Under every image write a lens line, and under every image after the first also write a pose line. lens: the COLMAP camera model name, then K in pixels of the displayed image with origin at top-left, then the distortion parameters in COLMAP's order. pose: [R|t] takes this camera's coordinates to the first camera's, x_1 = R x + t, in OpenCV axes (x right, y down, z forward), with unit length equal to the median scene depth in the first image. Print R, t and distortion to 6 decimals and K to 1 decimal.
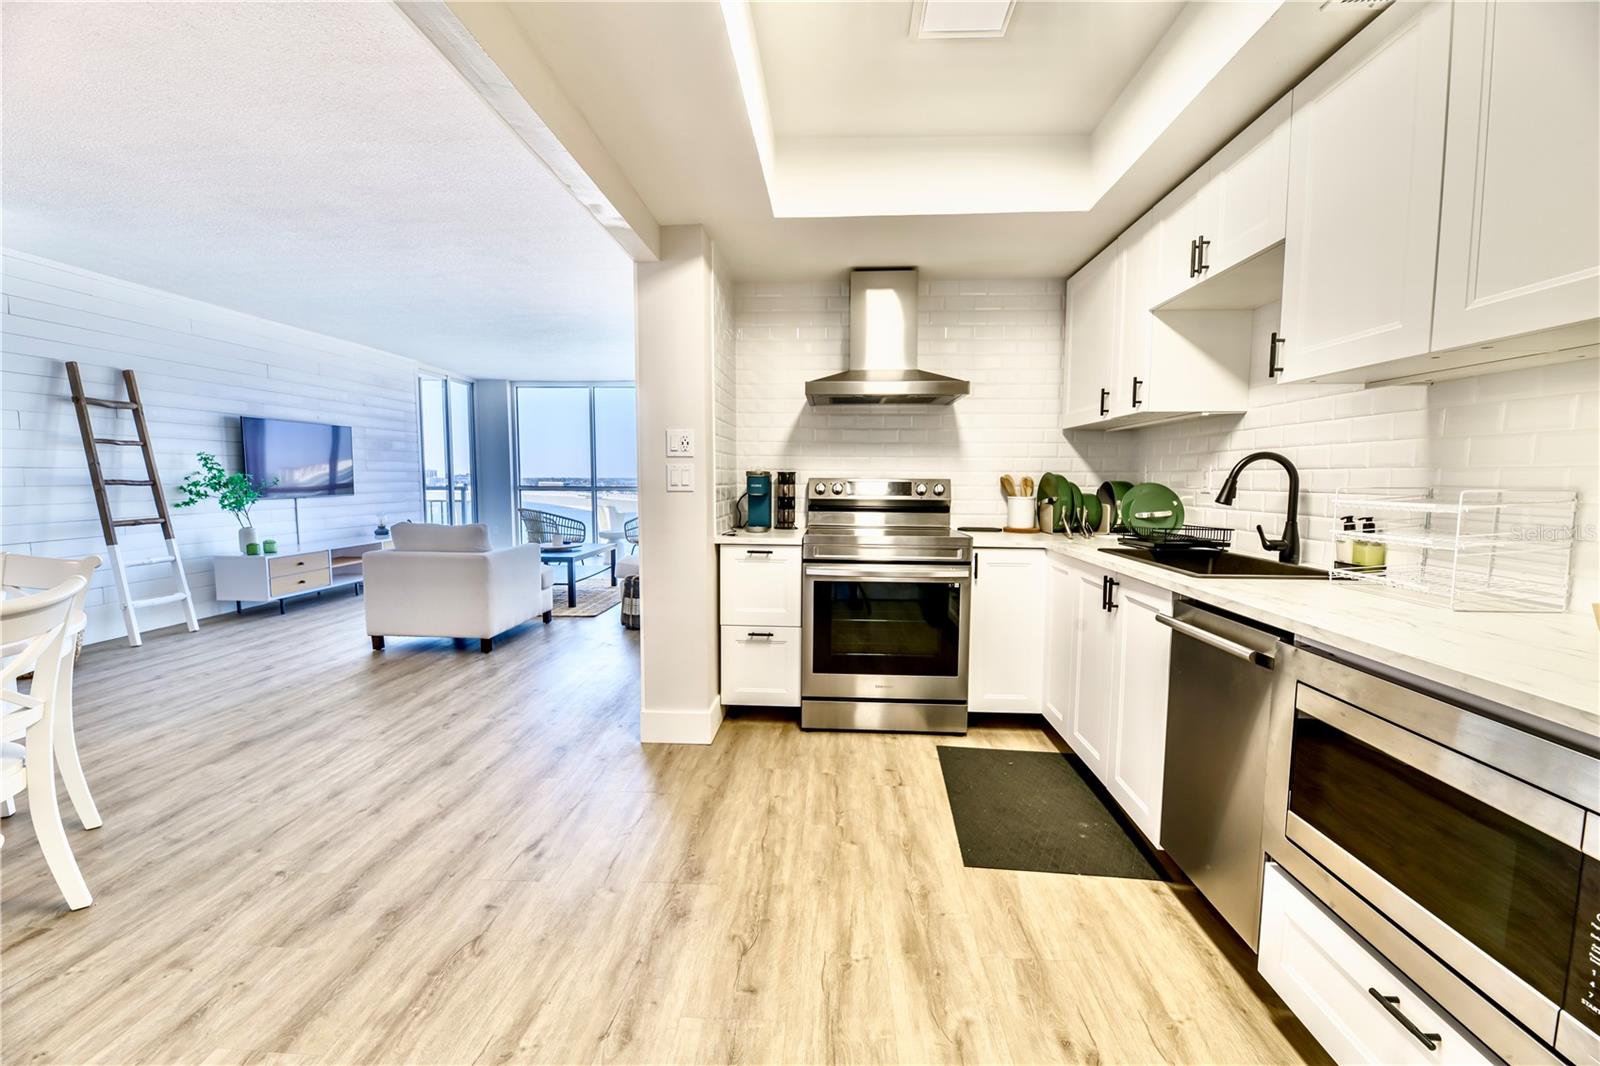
lens RADIAL K [[669.7, 0, 800.0], [0, 669.7, 533.0], [0, 0, 1]] dist [0.000701, 0.000016]
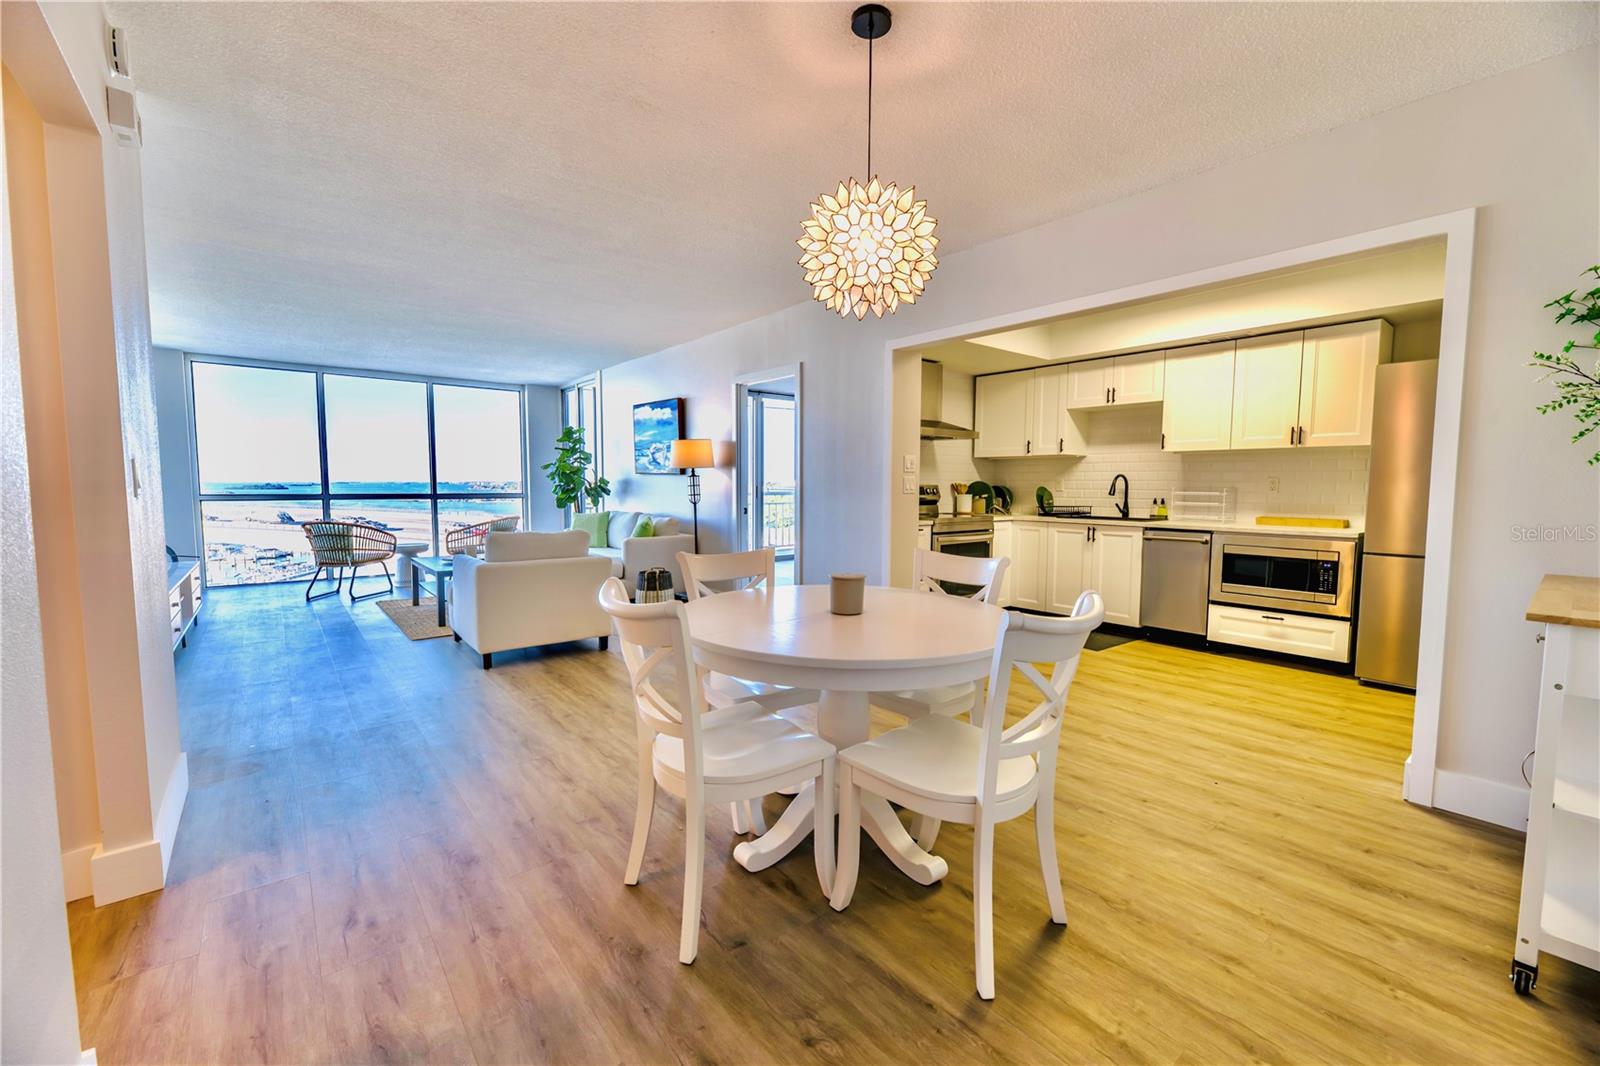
lens RADIAL K [[647.0, 0, 800.0], [0, 647.0, 533.0], [0, 0, 1]] dist [0.000543, 0.000036]
pose [[0.731727, -0.059796, 0.678970, -1.638066], [0.059072, 0.997960, 0.024226, -0.023729], [-0.679033, 0.022382, 0.733766, 0.021953]]
